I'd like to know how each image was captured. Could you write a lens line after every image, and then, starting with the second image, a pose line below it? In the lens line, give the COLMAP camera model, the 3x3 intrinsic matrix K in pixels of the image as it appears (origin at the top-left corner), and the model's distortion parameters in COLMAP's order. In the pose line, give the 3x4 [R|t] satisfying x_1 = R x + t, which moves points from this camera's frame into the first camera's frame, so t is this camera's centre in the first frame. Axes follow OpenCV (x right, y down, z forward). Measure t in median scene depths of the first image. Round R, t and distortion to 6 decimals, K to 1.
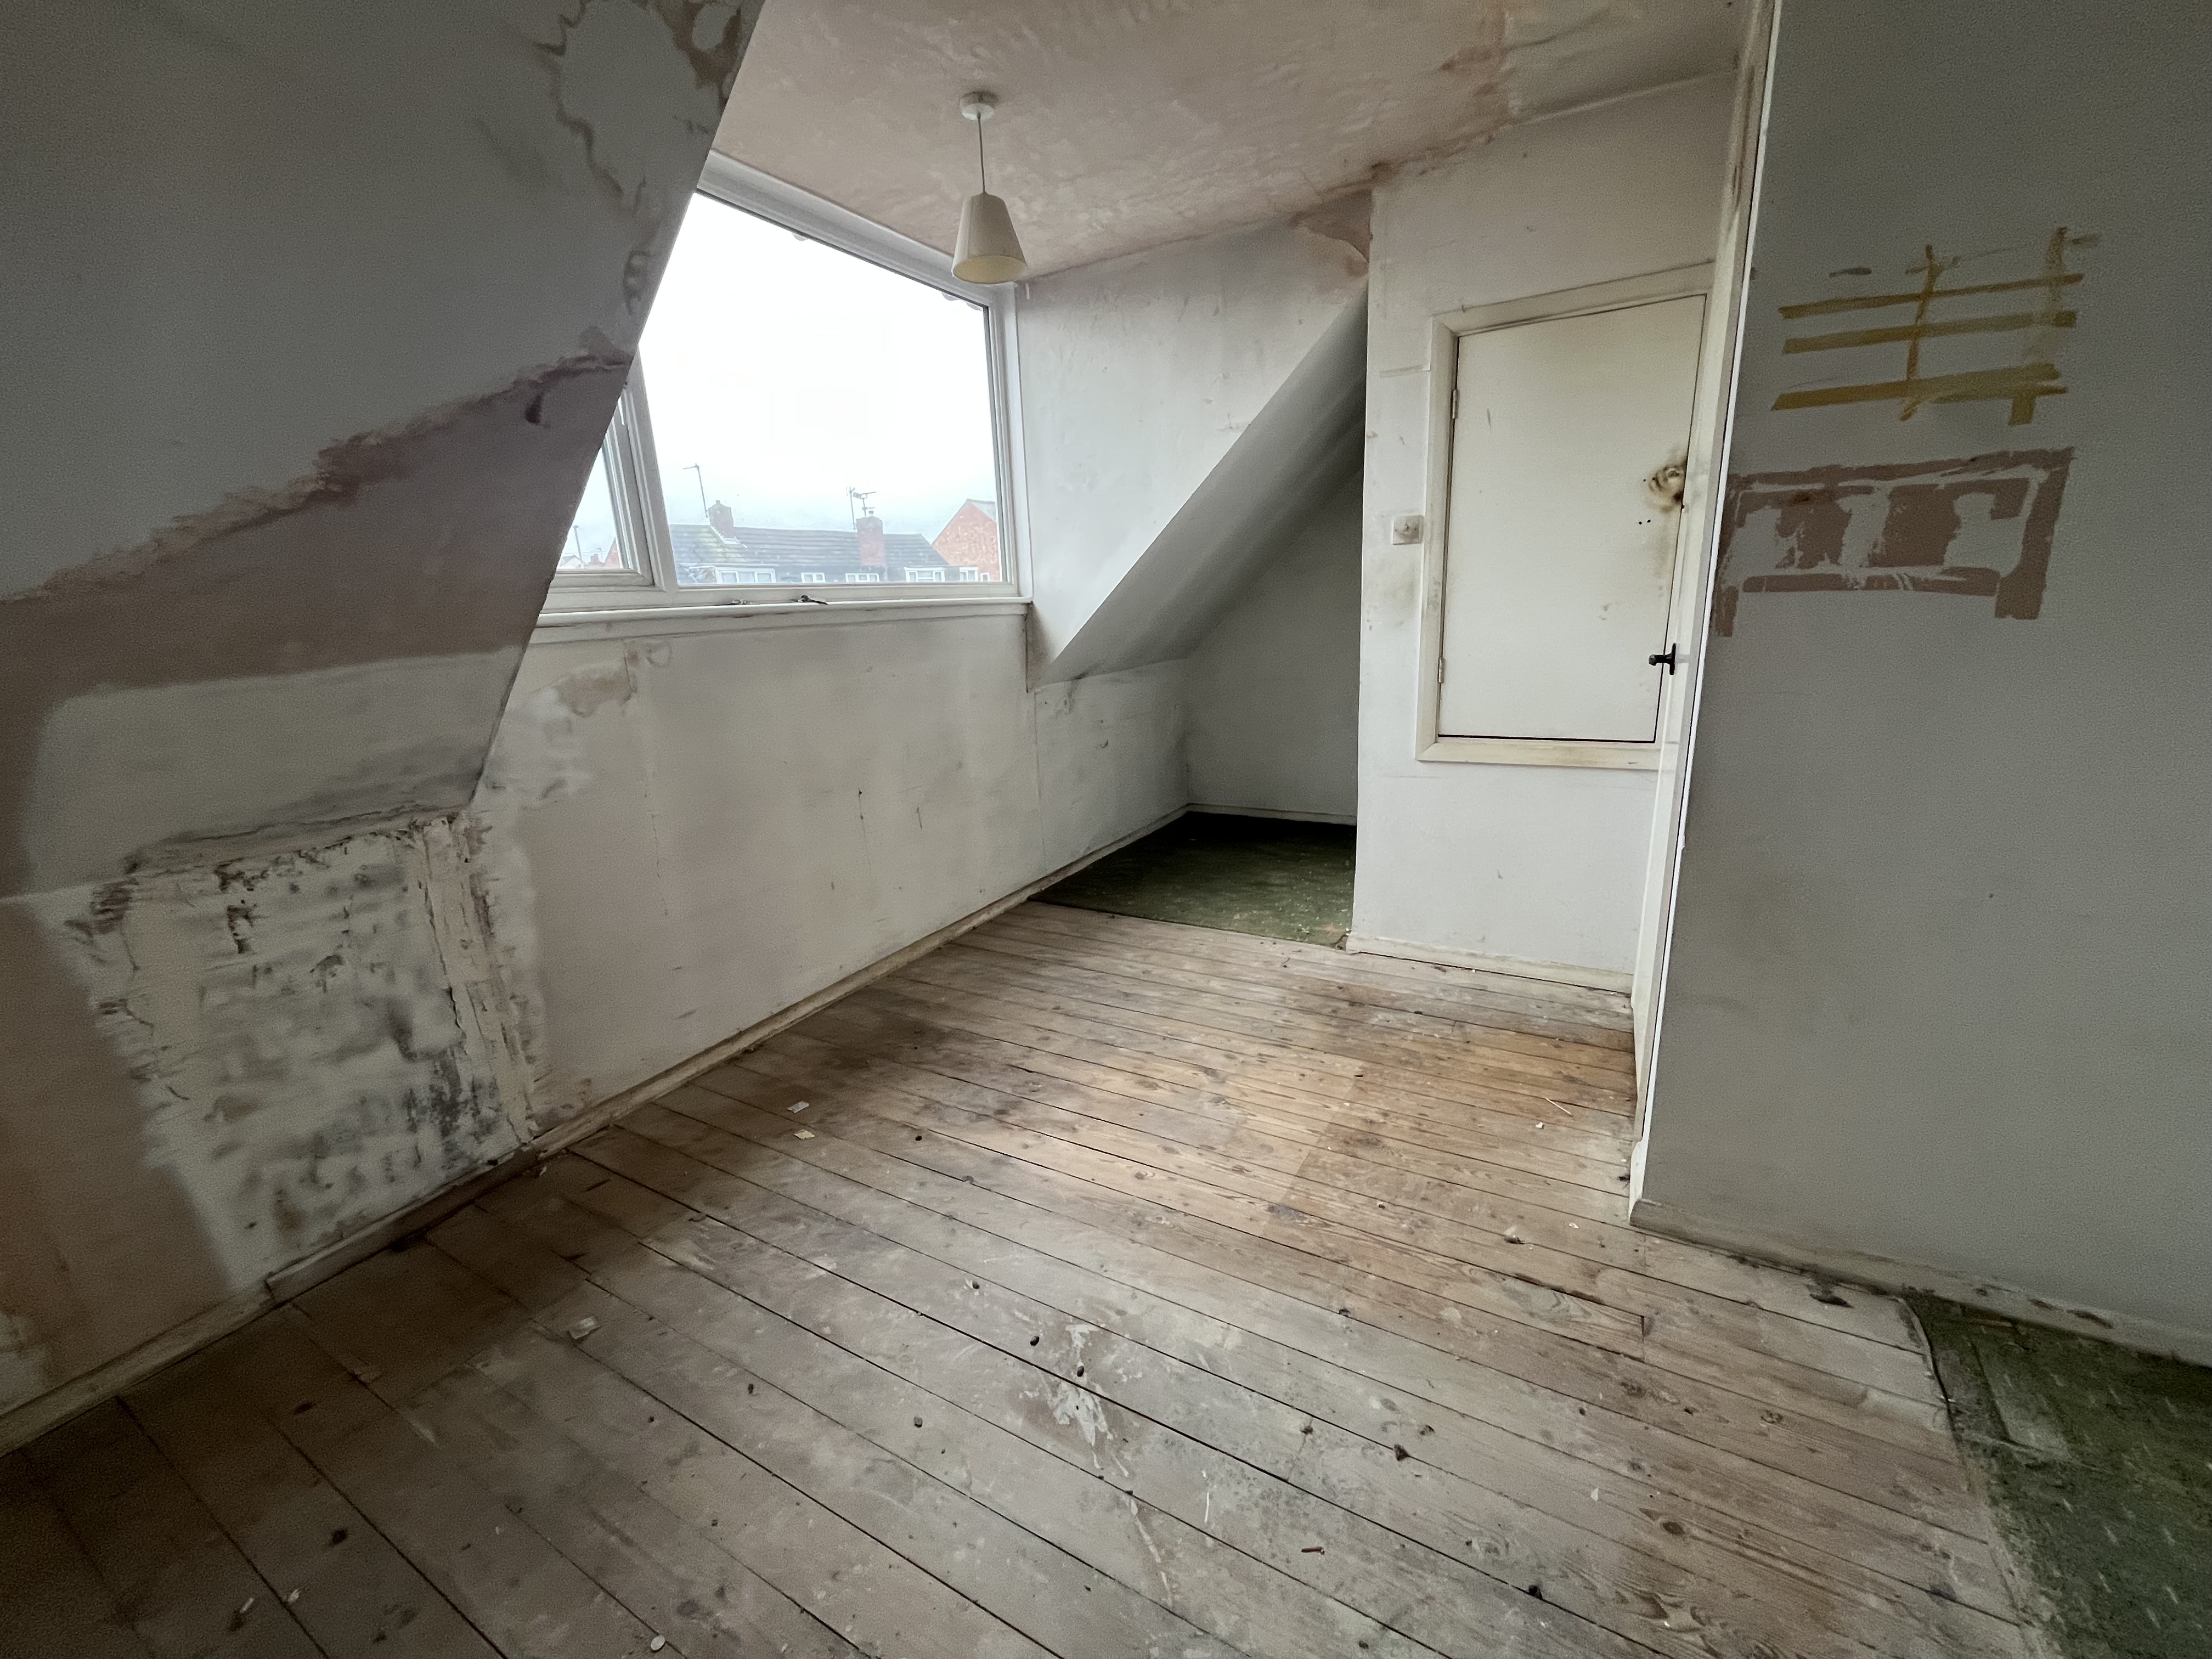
lens RADIAL K [[898.6, 0, 1097.3], [0, 898.6, 834.7], [0, 0, 1]] dist [-0.000091, -0.000697]
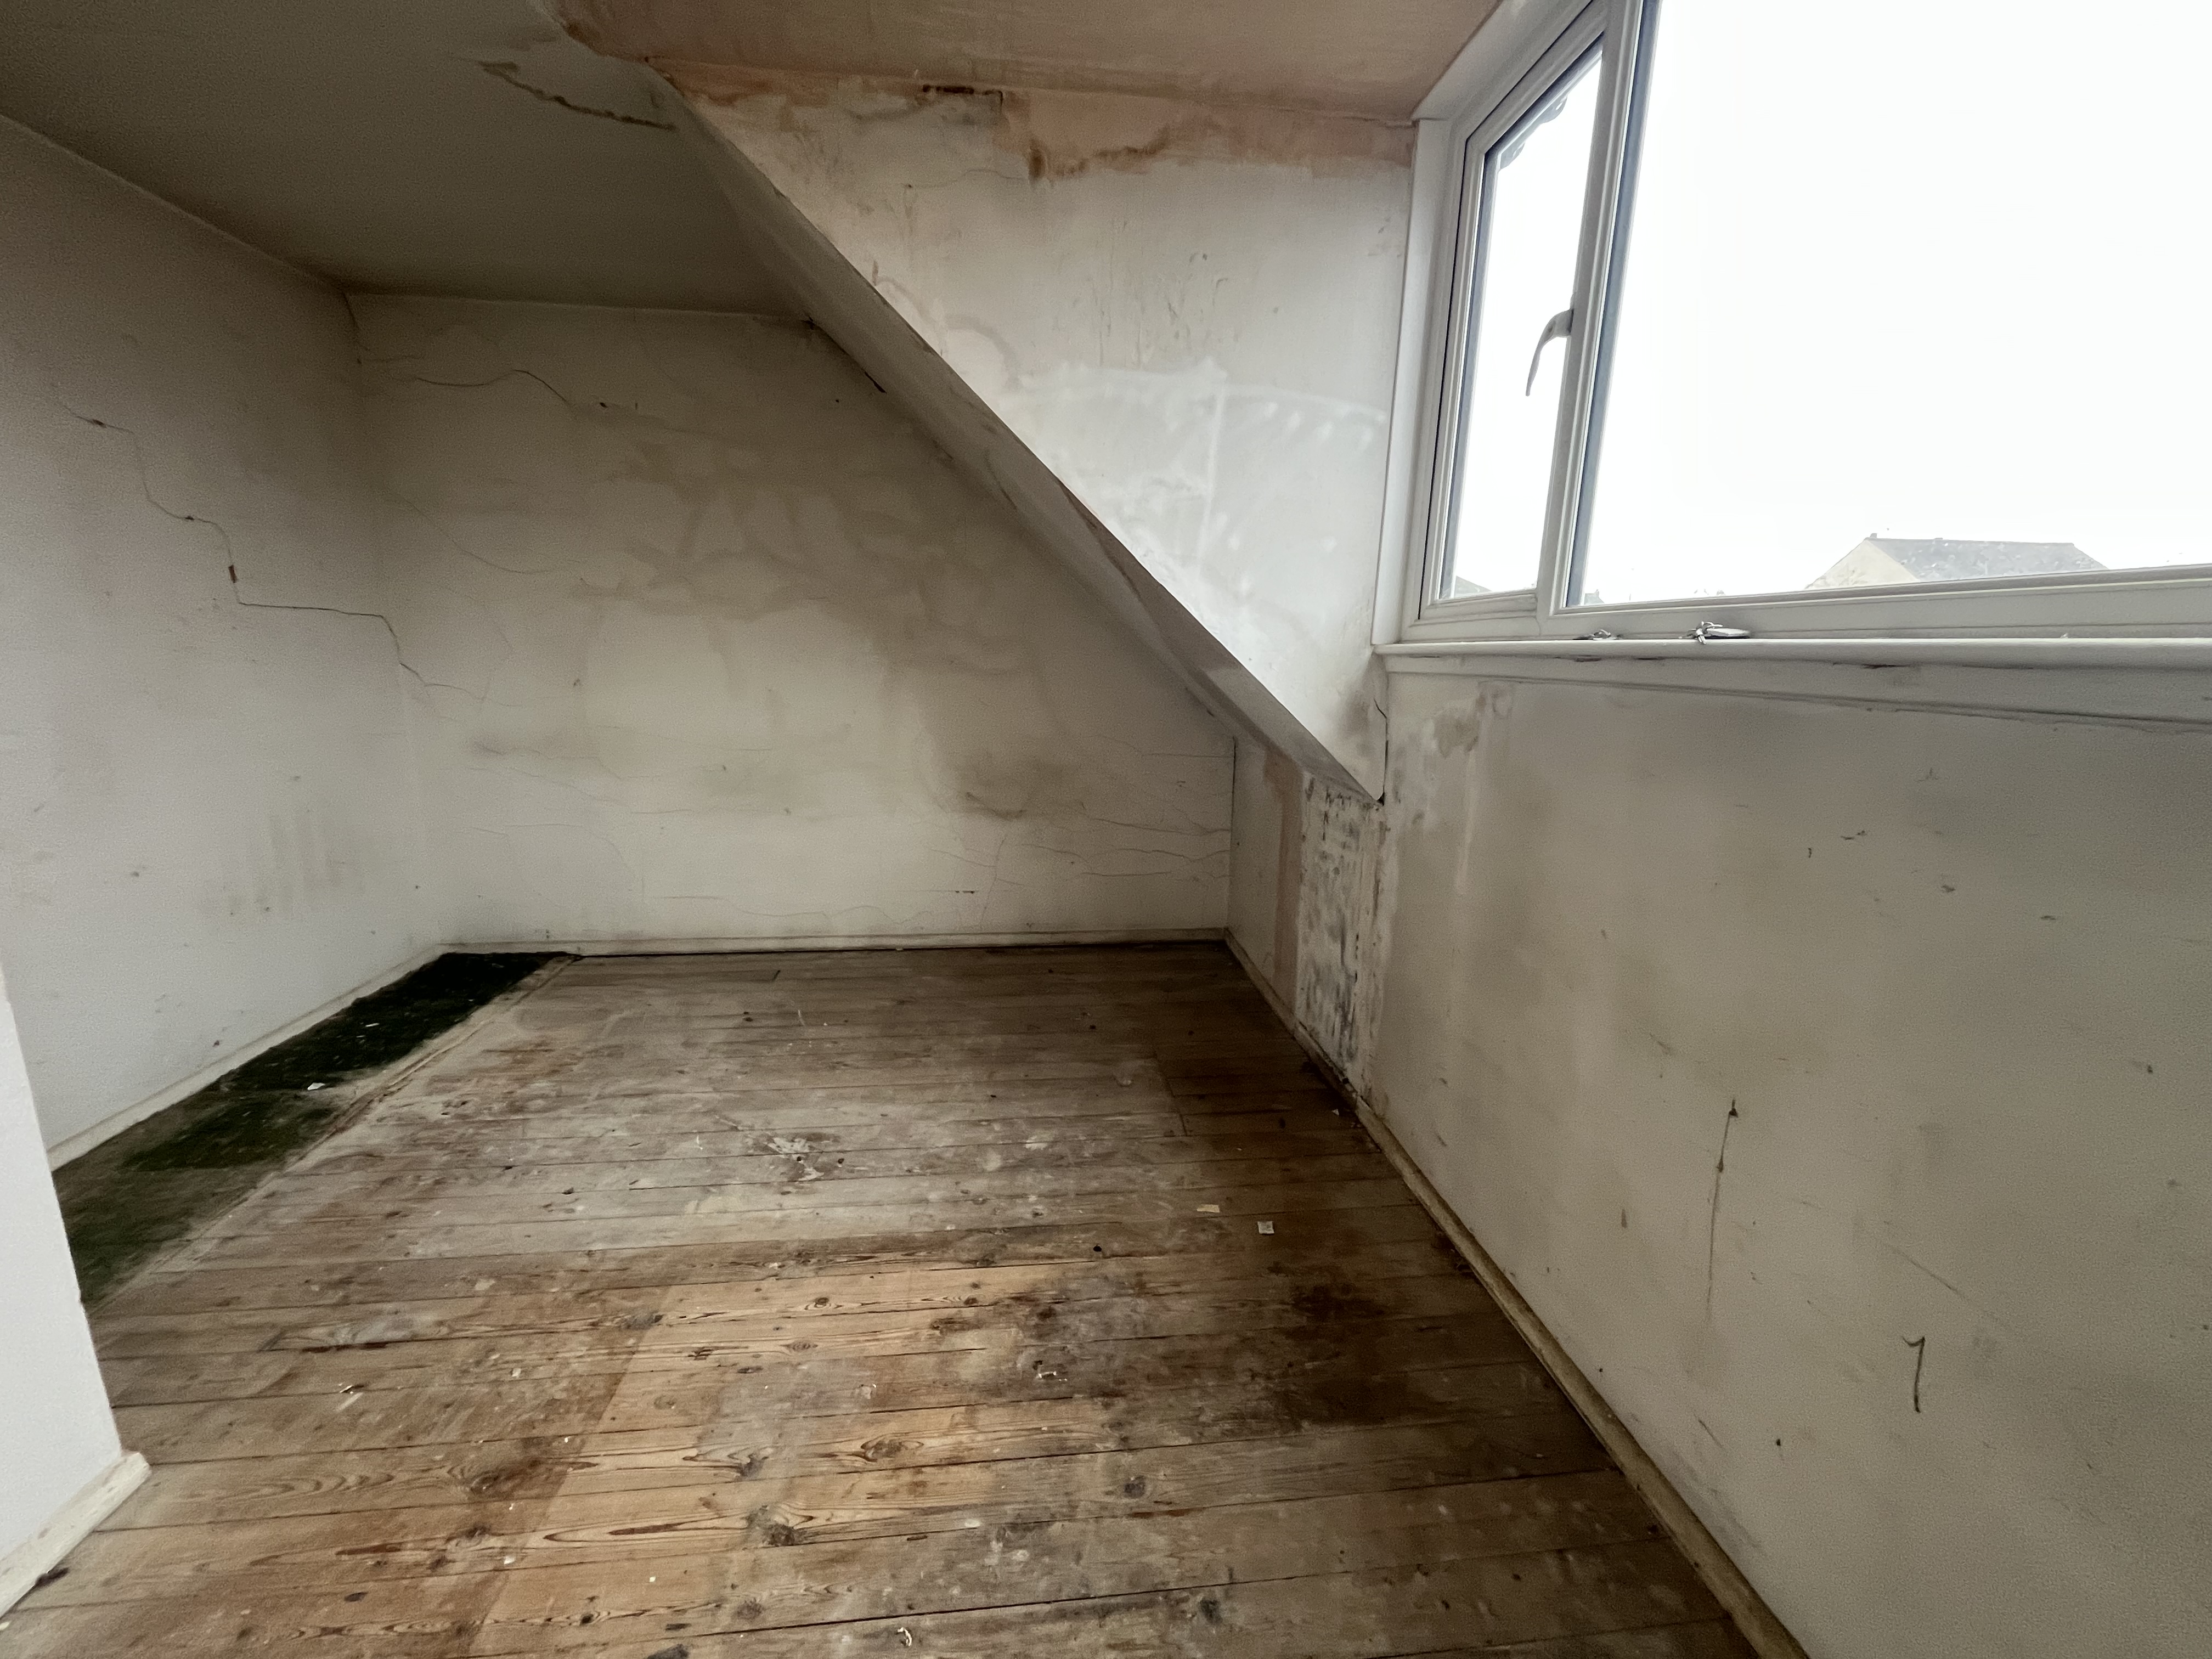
lens RADIAL K [[898.6, 0, 1094.8], [0, 898.6, 824.9], [0, 0, 1]] dist [-0.000091, -0.000697]
pose [[-0.811126, 0.148242, -0.565773, 0.245678], [-0.124798, 0.901200, 0.415047, -0.412367], [0.571401, 0.407263, -0.712487, 1.511777]]
